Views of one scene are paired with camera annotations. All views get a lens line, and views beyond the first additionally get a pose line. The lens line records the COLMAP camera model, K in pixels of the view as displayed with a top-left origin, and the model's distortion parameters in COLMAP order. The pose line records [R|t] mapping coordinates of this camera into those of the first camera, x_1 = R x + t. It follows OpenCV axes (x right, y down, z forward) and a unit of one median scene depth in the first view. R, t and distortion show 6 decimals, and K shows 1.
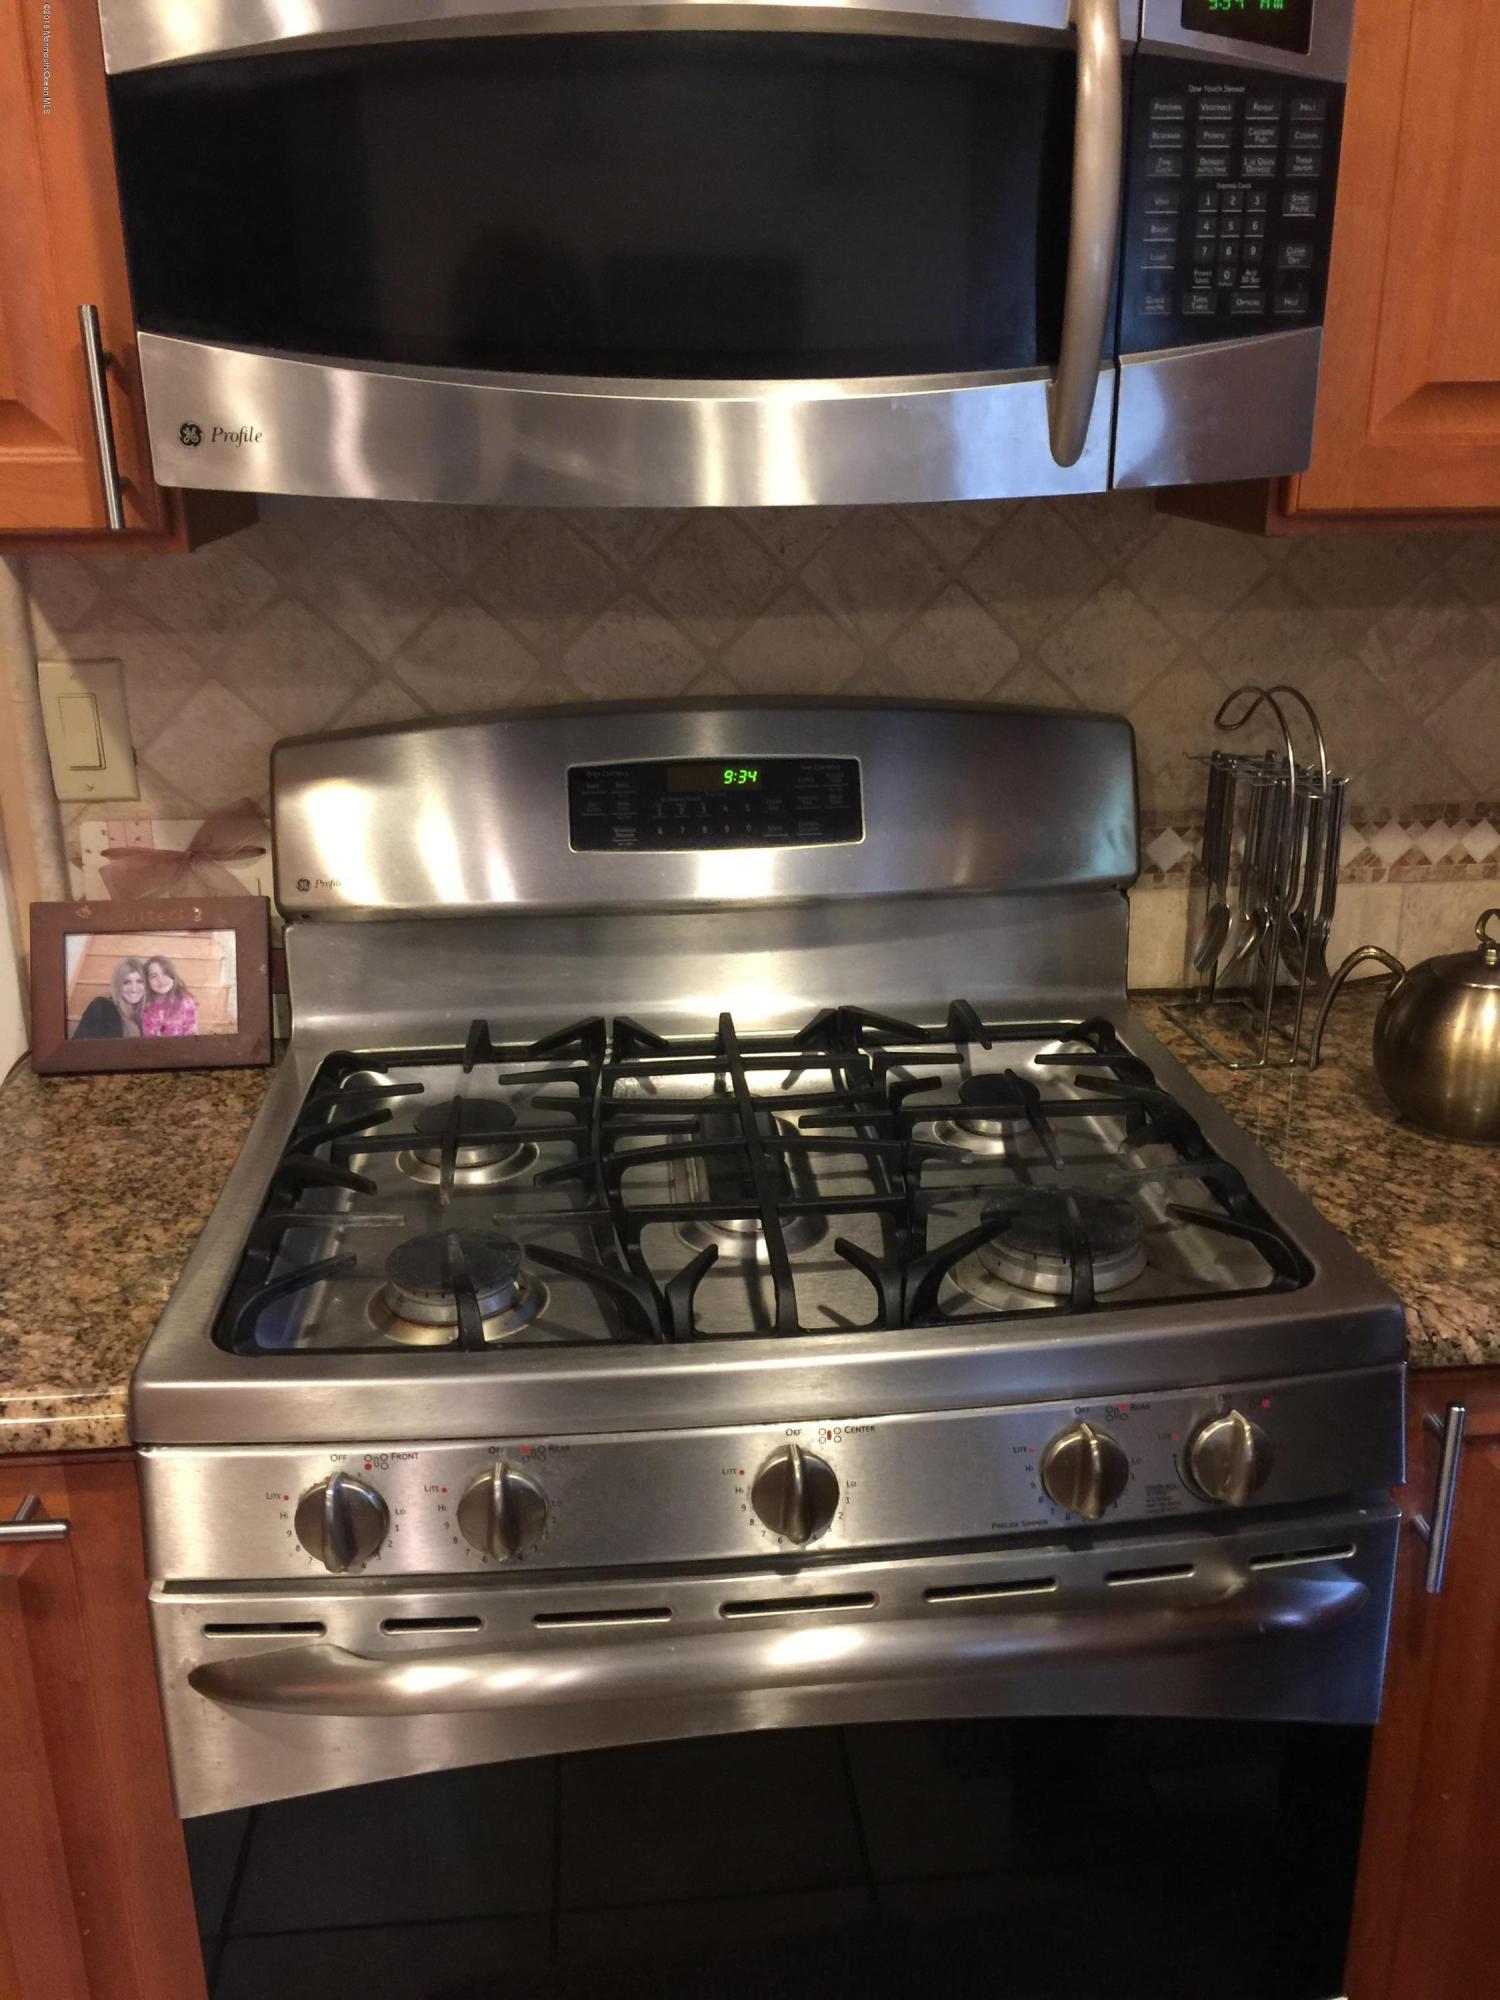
lens RADIAL K [[1763.1, 0, 750.0], [0, 1763.1, 1000.0], [0, 0, 1]] dist [0.130194, -0.185472]
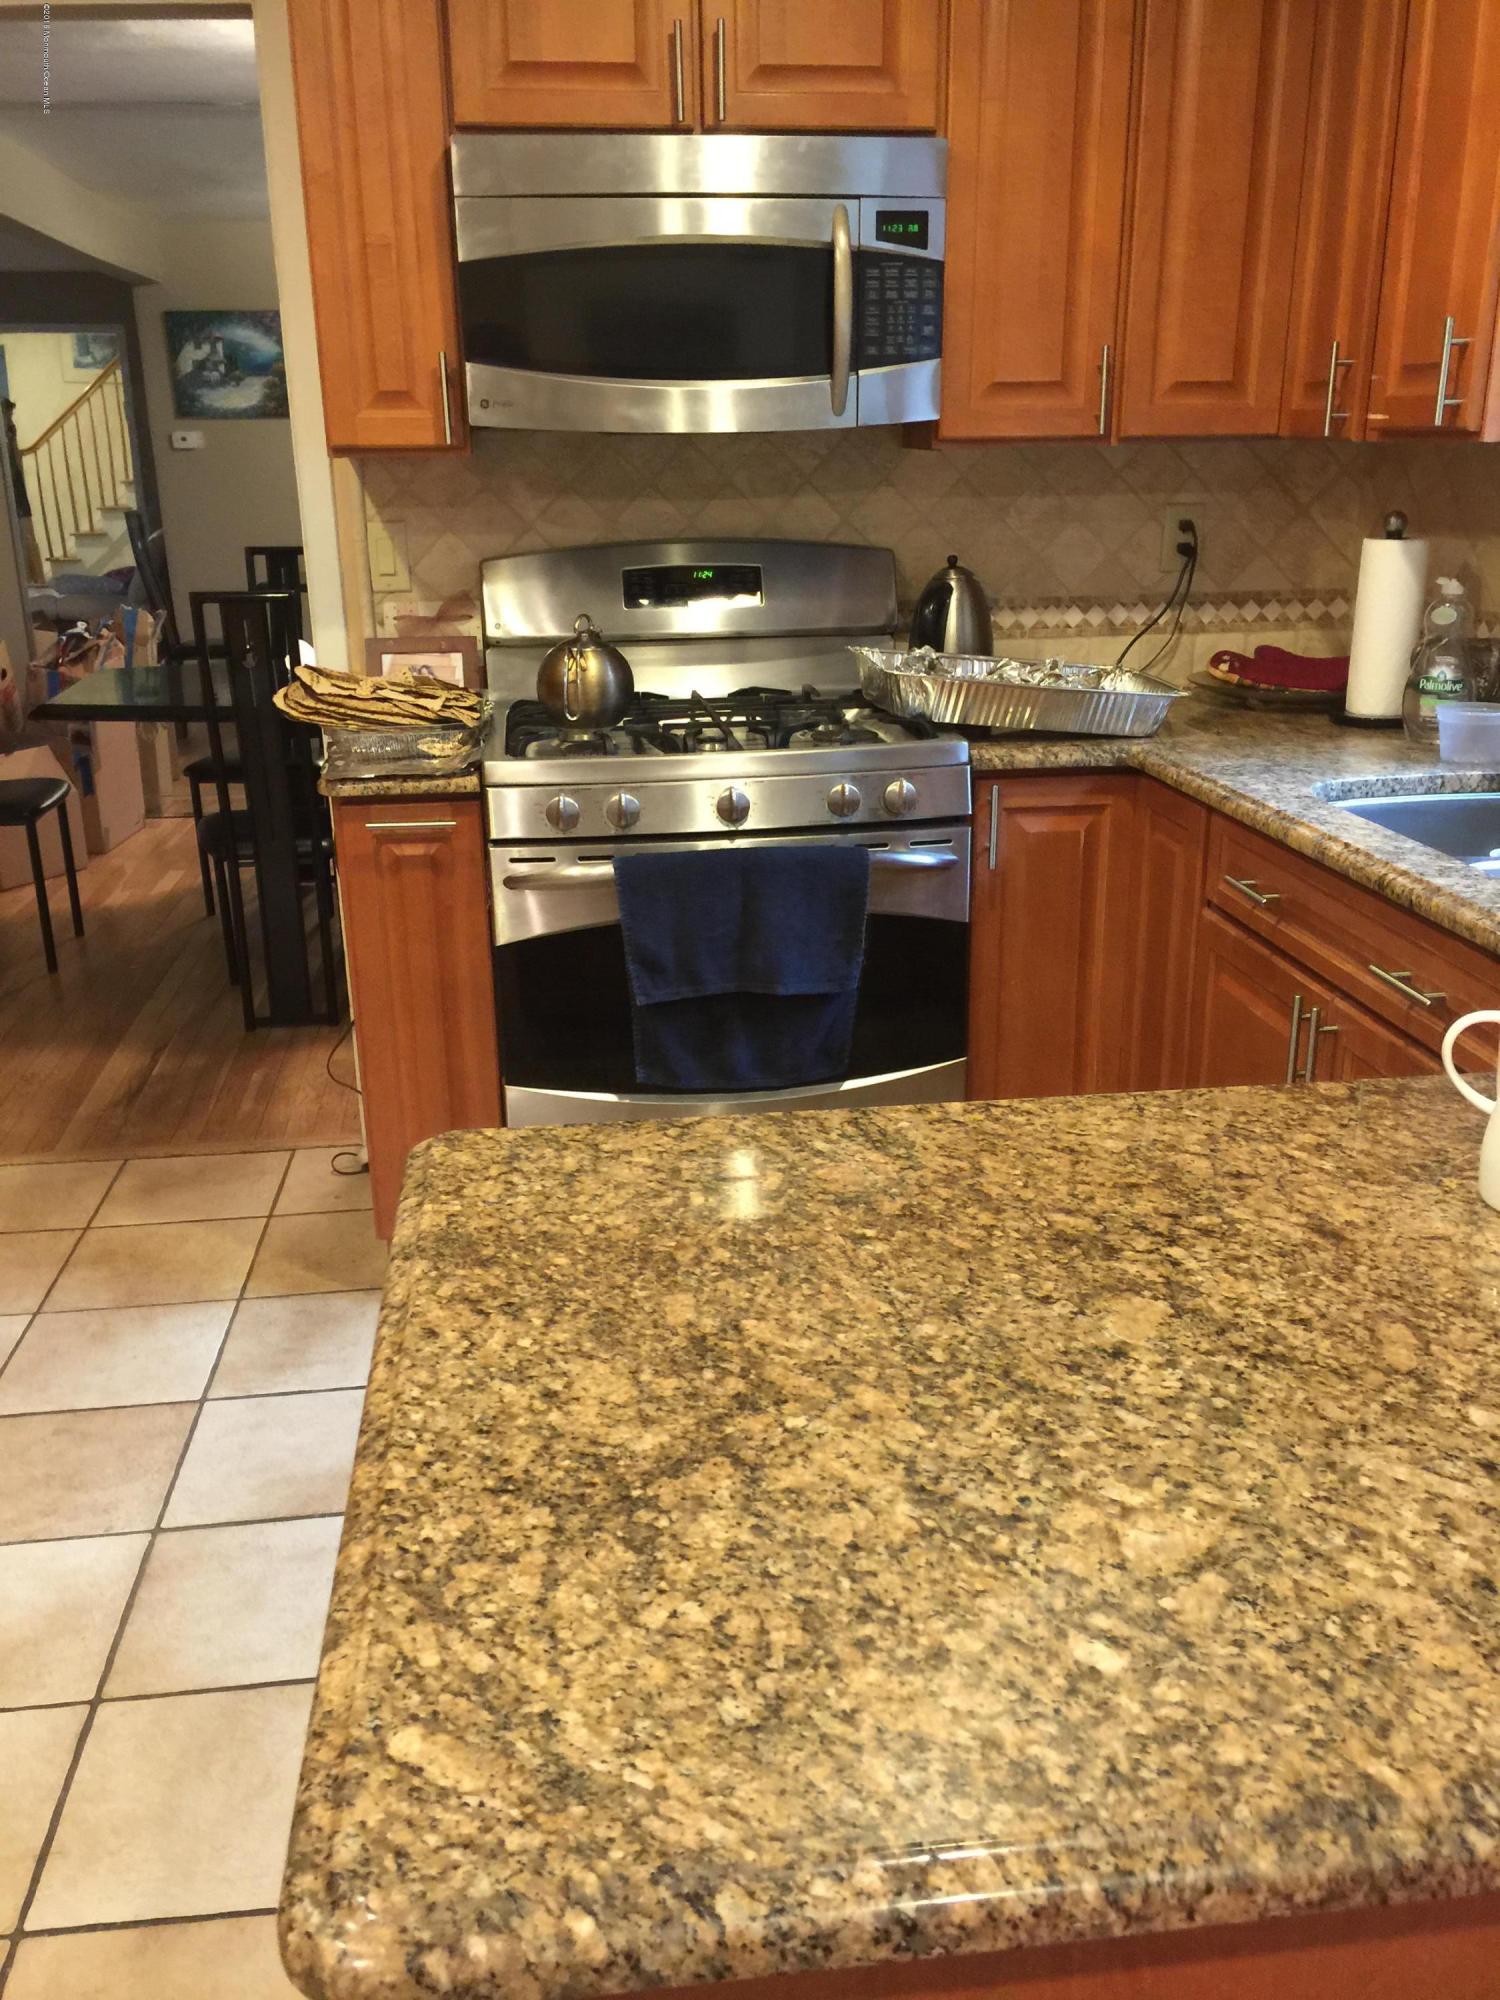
lens RADIAL K [[1763.1, 0, 750.0], [0, 1763.1, 1000.0], [0, 0, 1]] dist [0.130194, -0.185472]
pose [[0.999510, -0.014661, 0.027638, -0.016946], [0.015143, 0.999736, -0.017292, 0.411933], [-0.027377, 0.017702, 0.999468, -1.083961]]
